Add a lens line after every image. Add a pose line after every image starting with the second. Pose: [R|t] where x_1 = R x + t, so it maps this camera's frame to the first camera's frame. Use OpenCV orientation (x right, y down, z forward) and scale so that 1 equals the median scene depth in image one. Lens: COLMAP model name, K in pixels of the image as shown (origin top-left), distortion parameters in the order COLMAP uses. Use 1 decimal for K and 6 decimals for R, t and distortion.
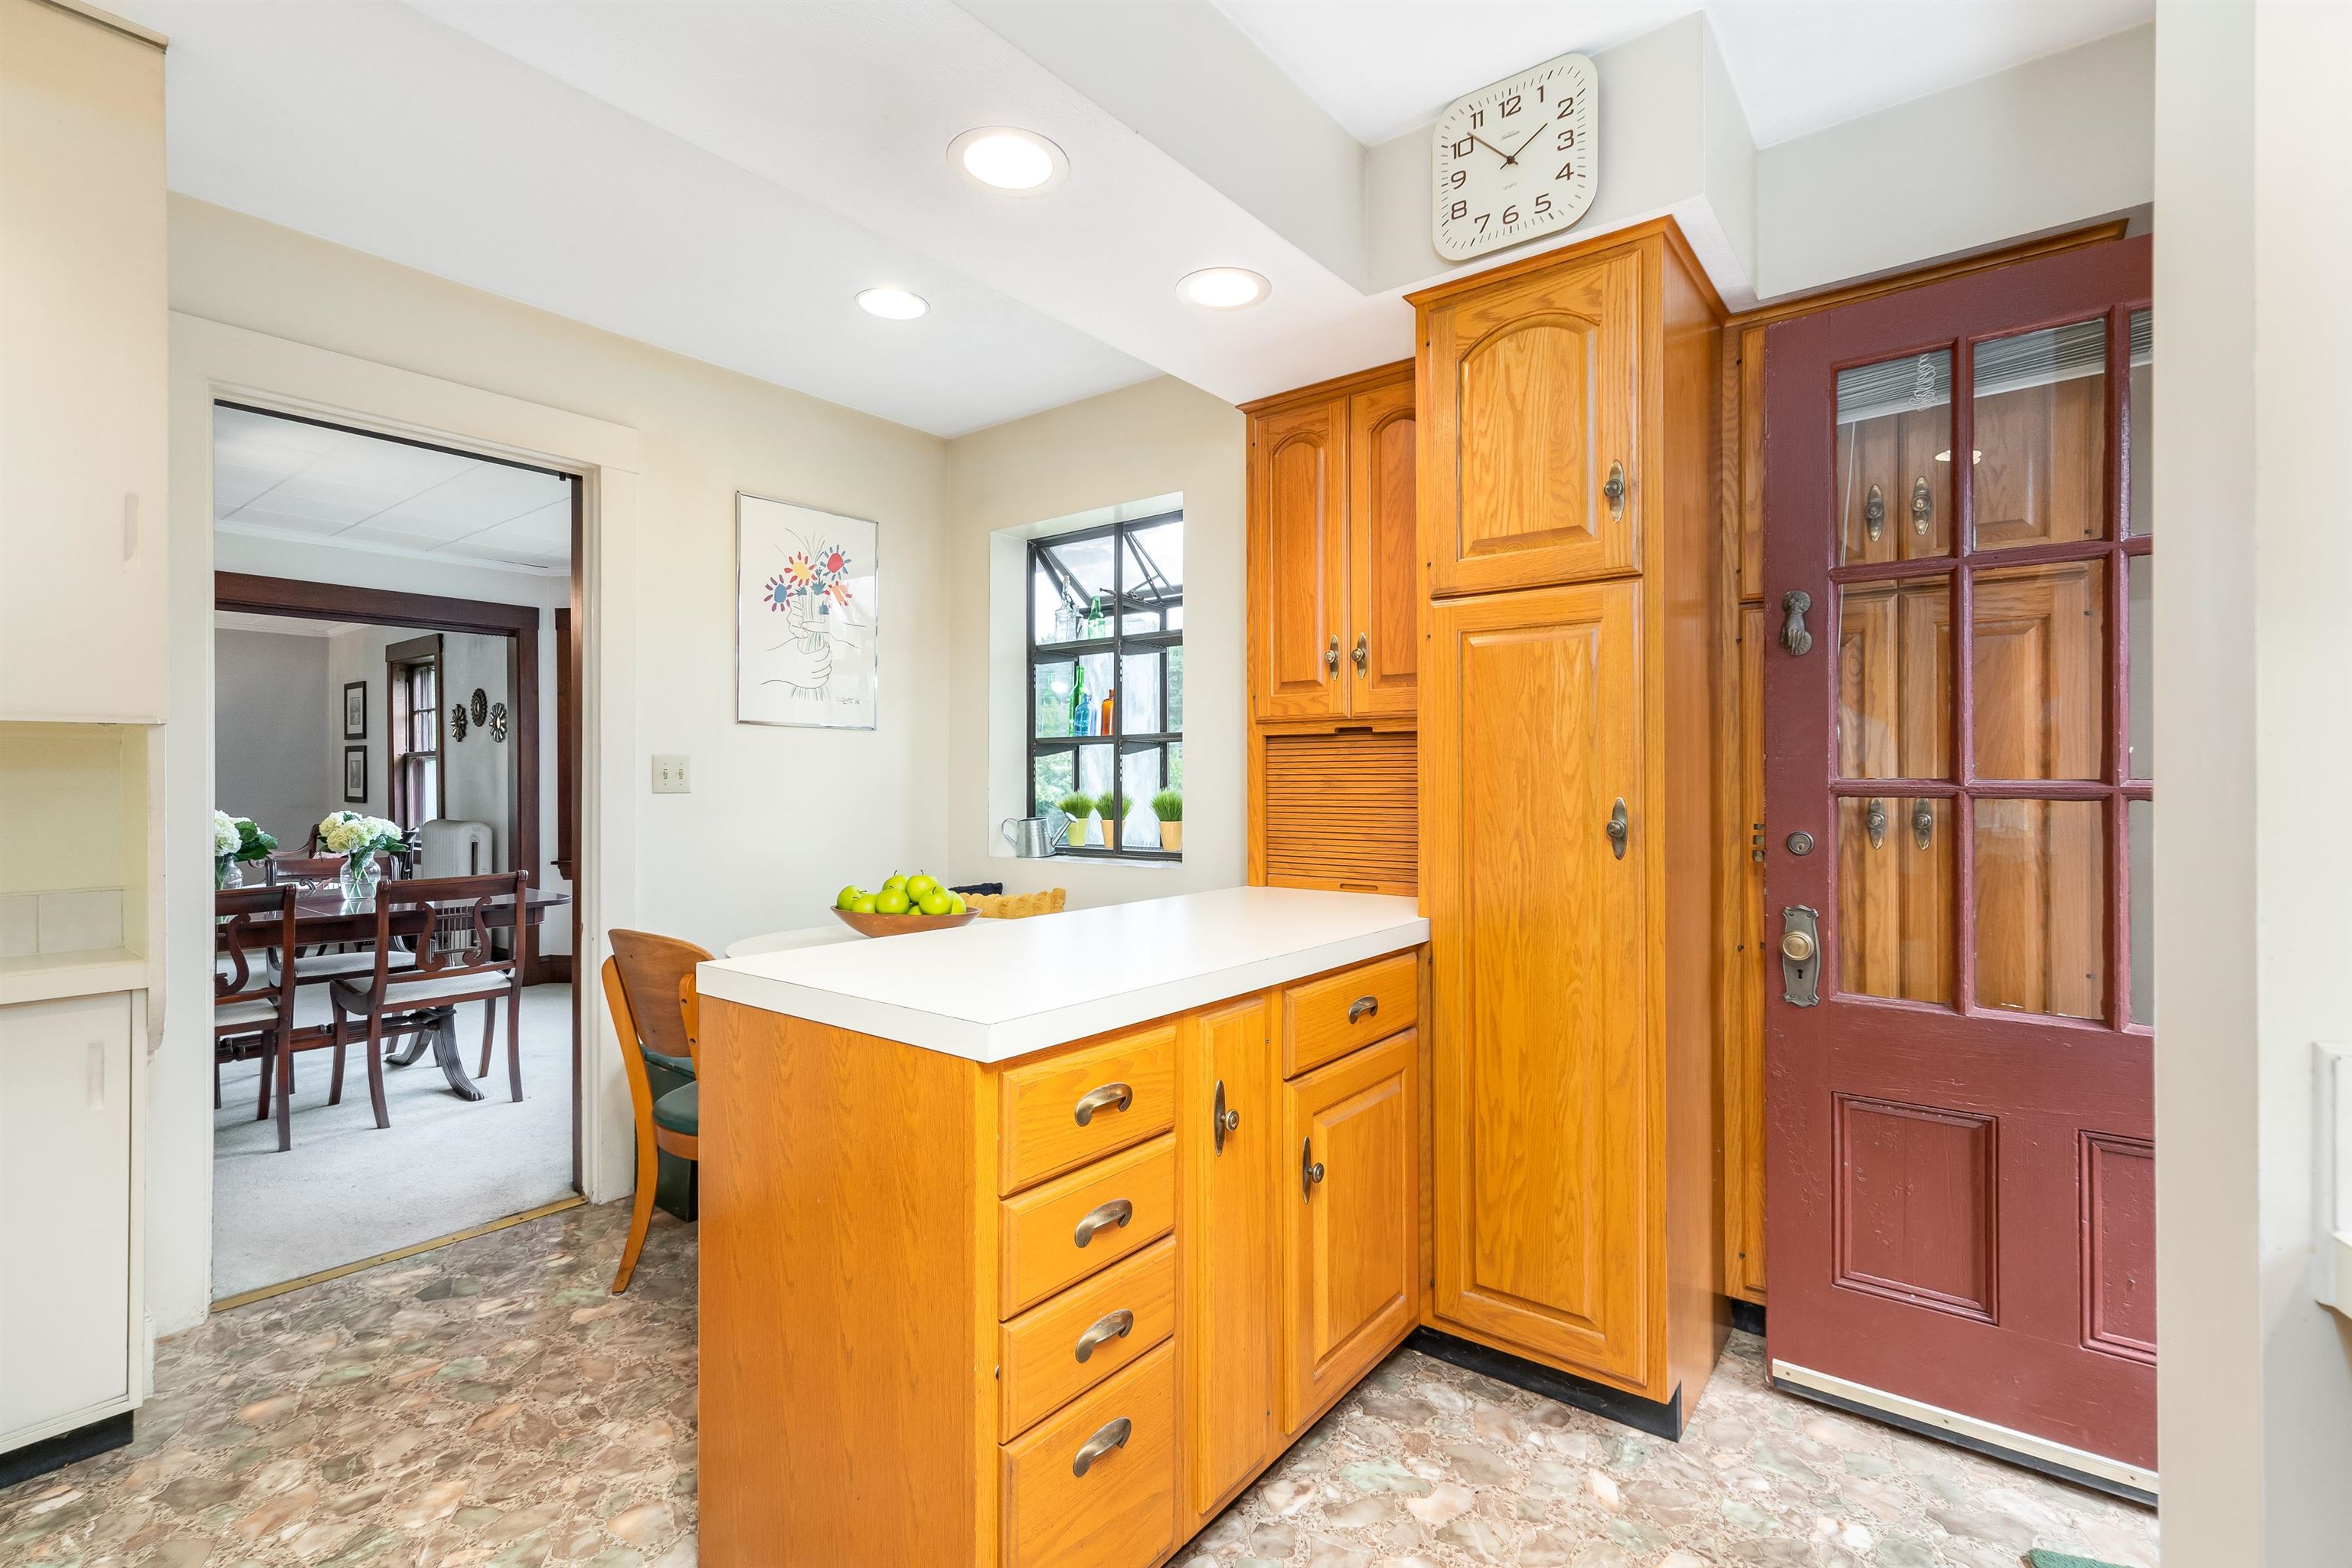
lens RADIAL K [[1057.5, 0, 1199.2], [0, 1057.5, 774.6], [0, 0, 1]] dist [-0.002366, 0.000383]
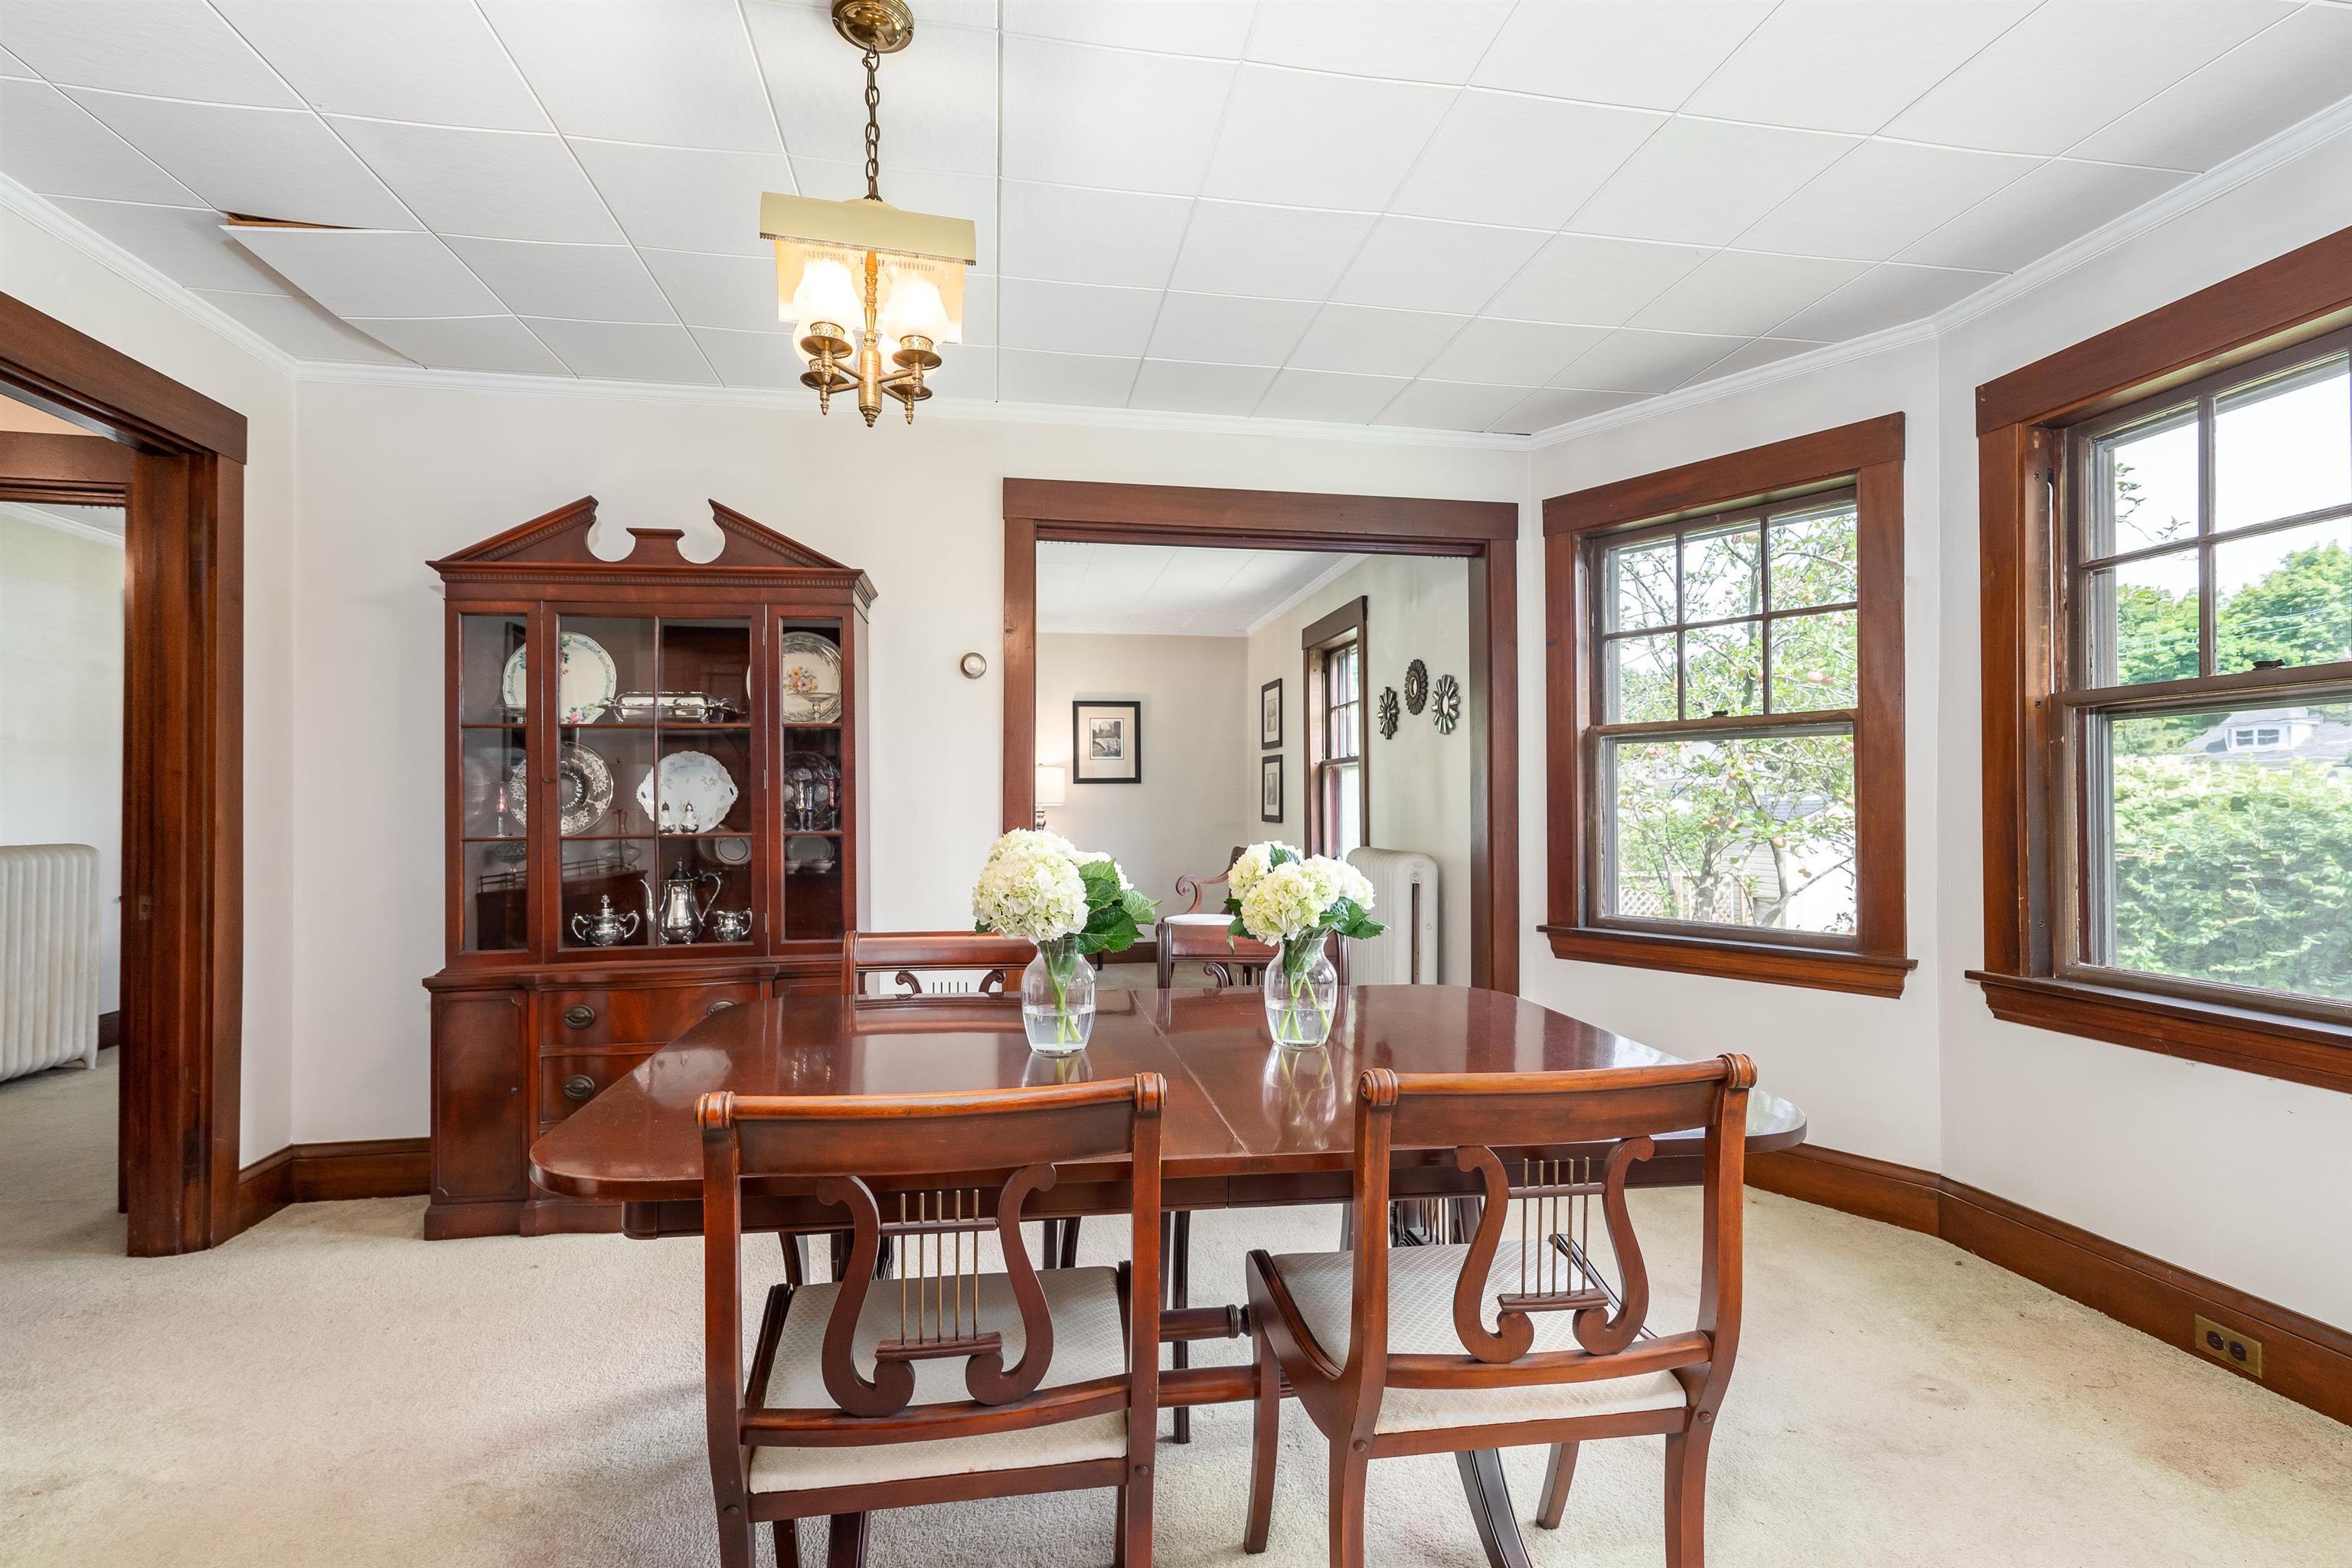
lens RADIAL K [[1057.5, 0, 1169.2], [0, 1057.5, 790.8], [0, 0, 1]] dist [-0.002366, 0.000383]
pose [[0.721668, -0.005459, -0.692218, -0.304561], [-0.000825, 0.999961, -0.008746, 0.009829], [0.692239, 0.006883, 0.721635, 0.371177]]
